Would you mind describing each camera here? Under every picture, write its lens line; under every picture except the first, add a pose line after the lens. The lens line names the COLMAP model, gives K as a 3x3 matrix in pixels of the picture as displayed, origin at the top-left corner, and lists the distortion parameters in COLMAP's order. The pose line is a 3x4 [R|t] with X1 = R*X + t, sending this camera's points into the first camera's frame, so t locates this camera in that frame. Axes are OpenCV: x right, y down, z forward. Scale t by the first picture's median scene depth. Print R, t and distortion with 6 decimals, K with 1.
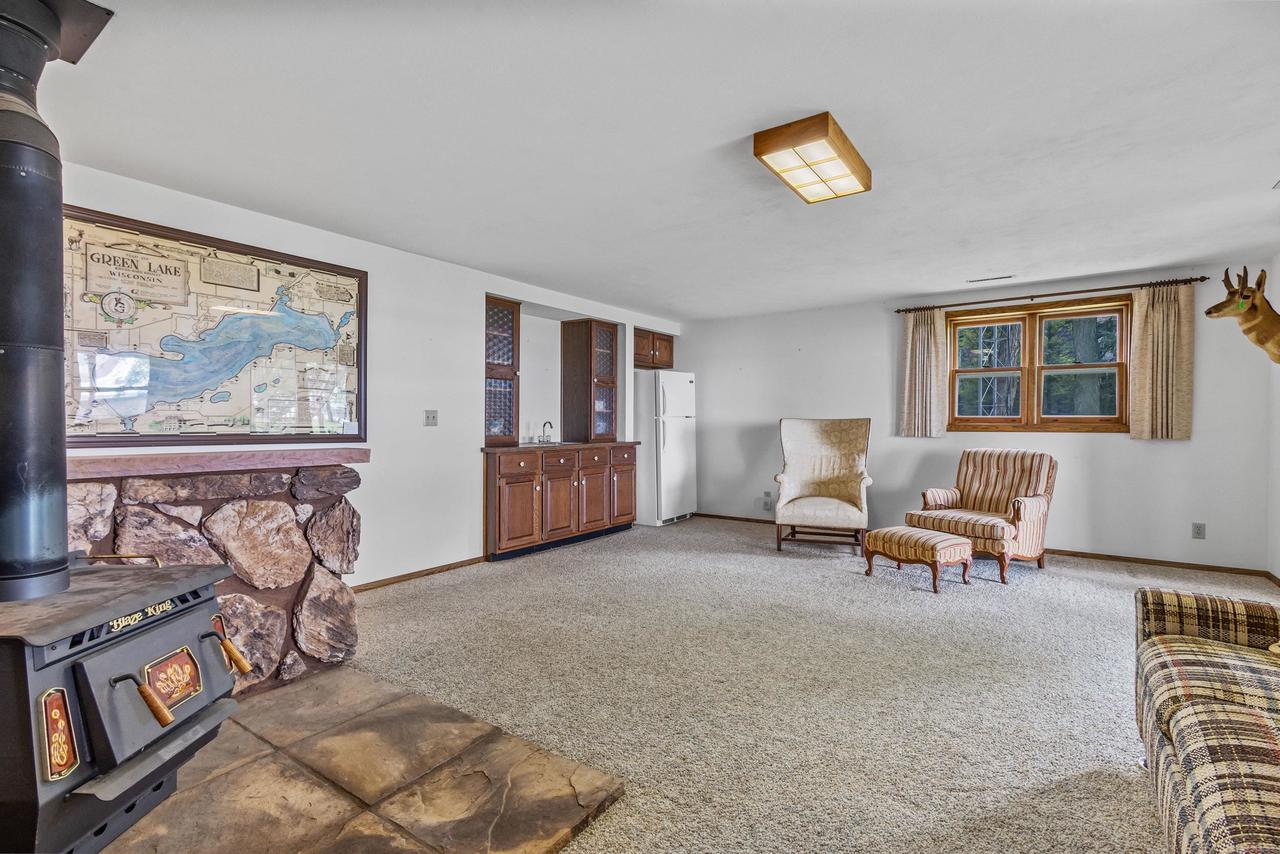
lens RADIAL K [[597.7, 0, 632.1], [0, 597.7, 423.9], [0, 0, 1]] dist [0.011836, -0.002867]
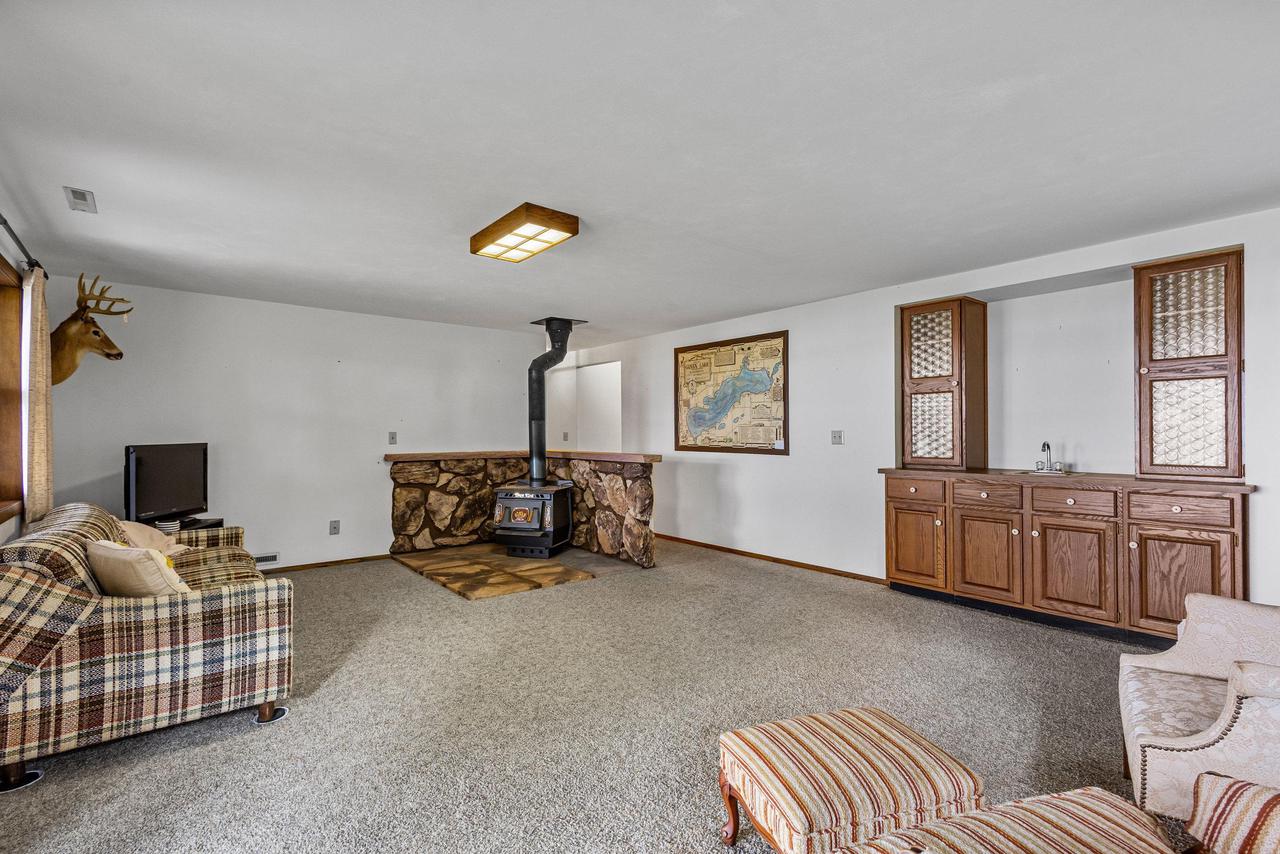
lens RADIAL K [[597.7, 0, 638.5], [0, 597.7, 428.6], [0, 0, 1]] dist [0.011836, -0.002867]
pose [[-0.281693, -0.008834, -0.959464, 0.963414], [-0.000764, 0.999959, -0.008983, -0.018373], [0.959504, -0.001797, -0.281689, 1.073477]]
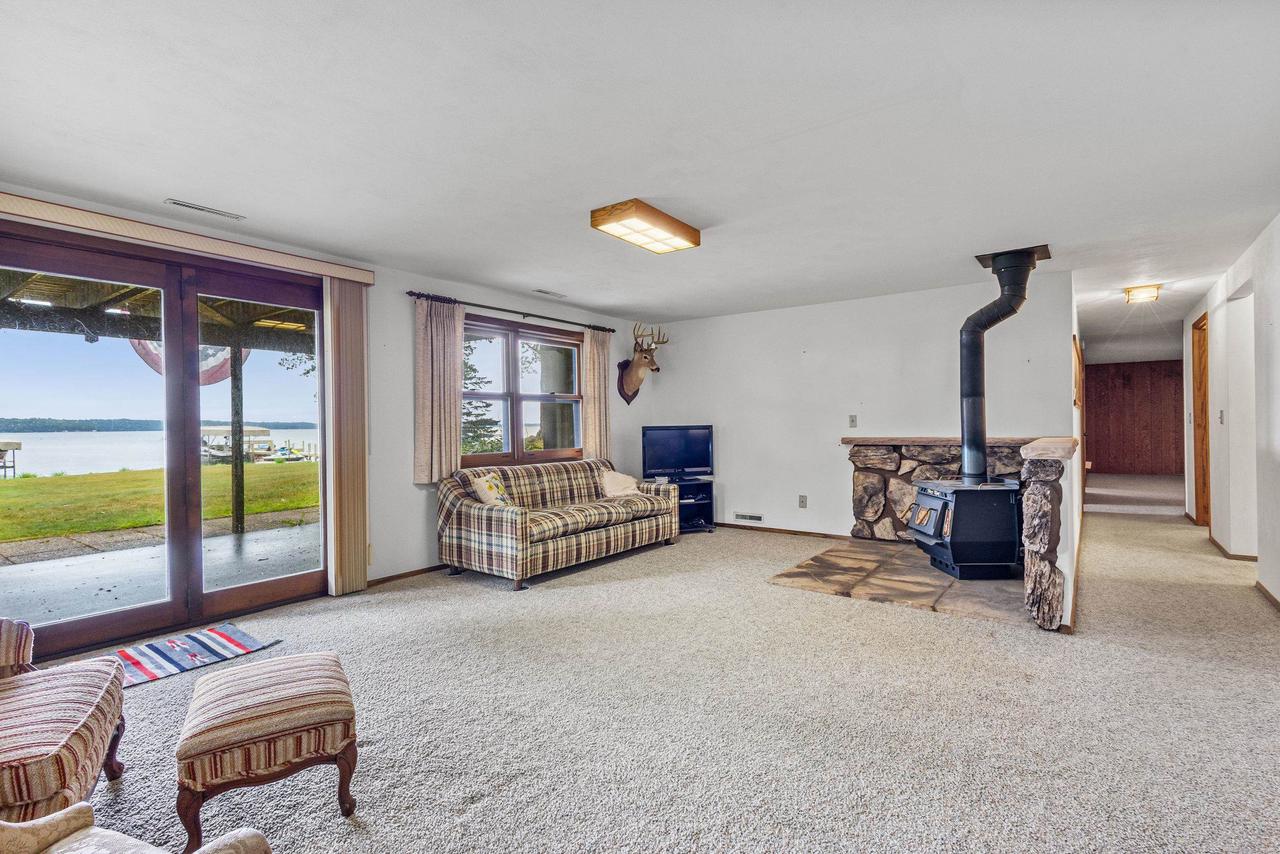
lens RADIAL K [[597.7, 0, 624.2], [0, 597.7, 426.3], [0, 0, 1]] dist [0.011836, -0.002867]
pose [[-0.999125, 0.008792, 0.040894, 0.210716], [0.009138, 0.999924, 0.008283, -0.011969], [-0.040818, 0.008649, -0.999129, 1.572465]]
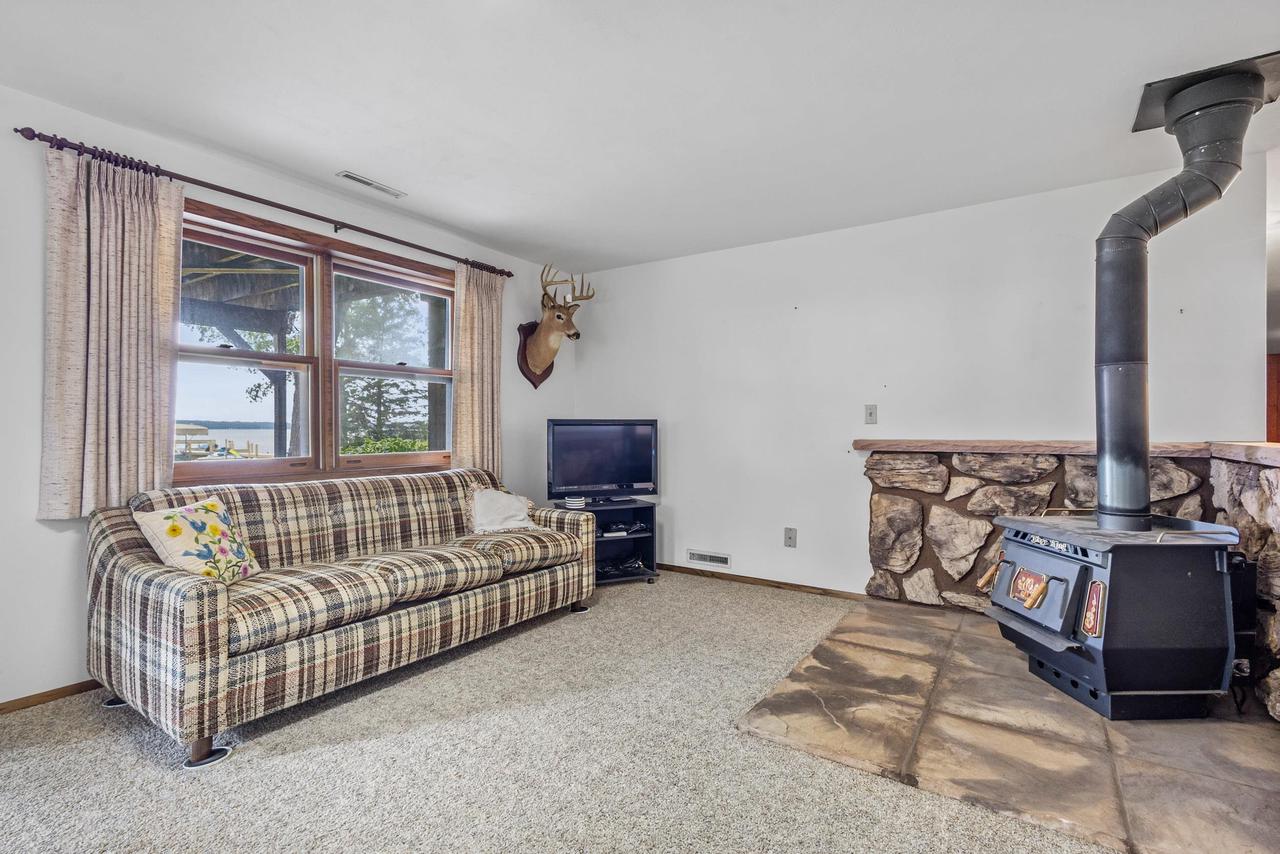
lens RADIAL K [[597.7, 0, 628.6], [0, 597.7, 430.2], [0, 0, 1]] dist [0.011836, -0.002867]
pose [[-0.999852, -0.004575, -0.016564, 0.103381], [-0.004700, 0.999961, 0.007521, 0.012751], [0.016529, 0.007598, -0.999835, 1.006400]]
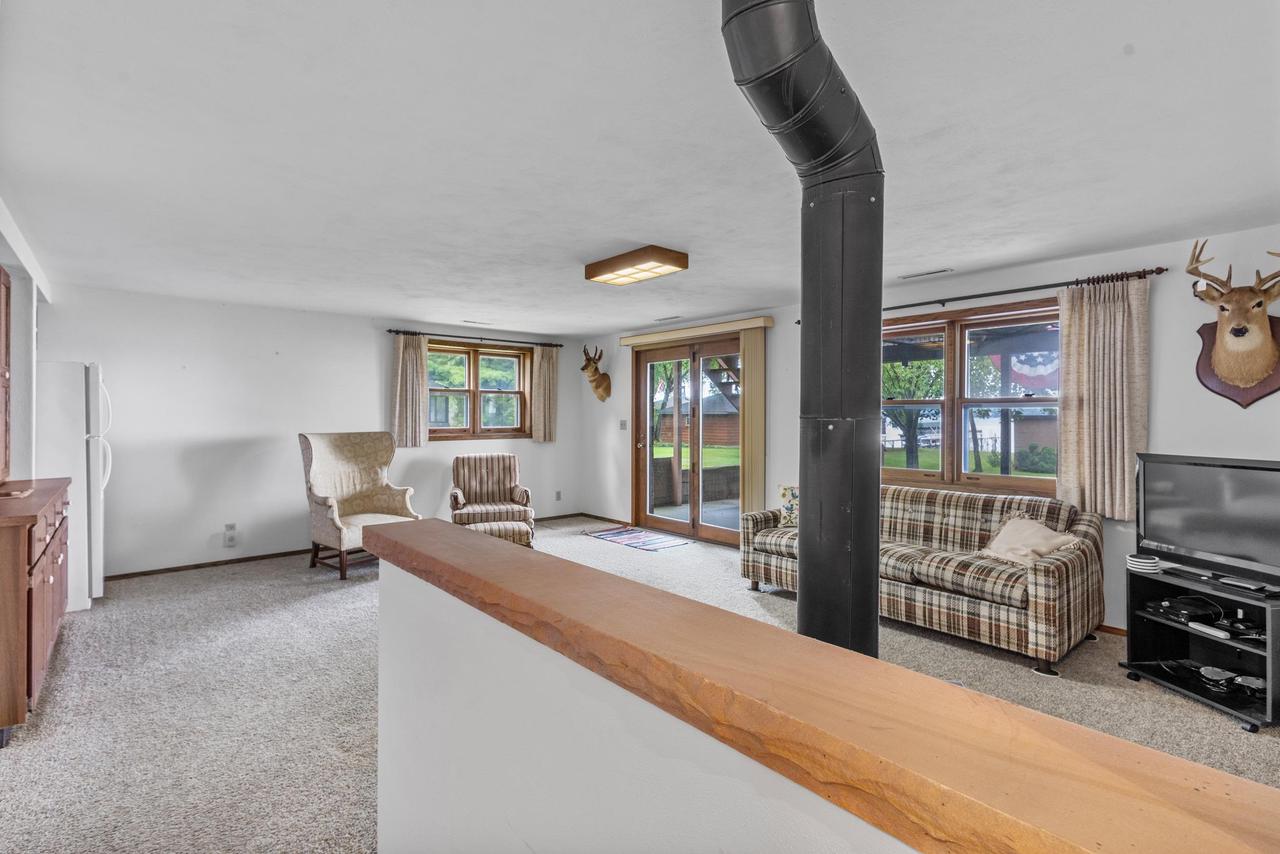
lens RADIAL K [[597.7, 0, 666.4], [0, 597.7, 411.5], [0, 0, 1]] dist [0.011836, -0.002867]
pose [[0.208338, 0.005656, 0.978041, -0.735233], [0.002263, 0.999978, -0.006265, -0.052179], [-0.978054, 0.003519, 0.208320, 0.426112]]
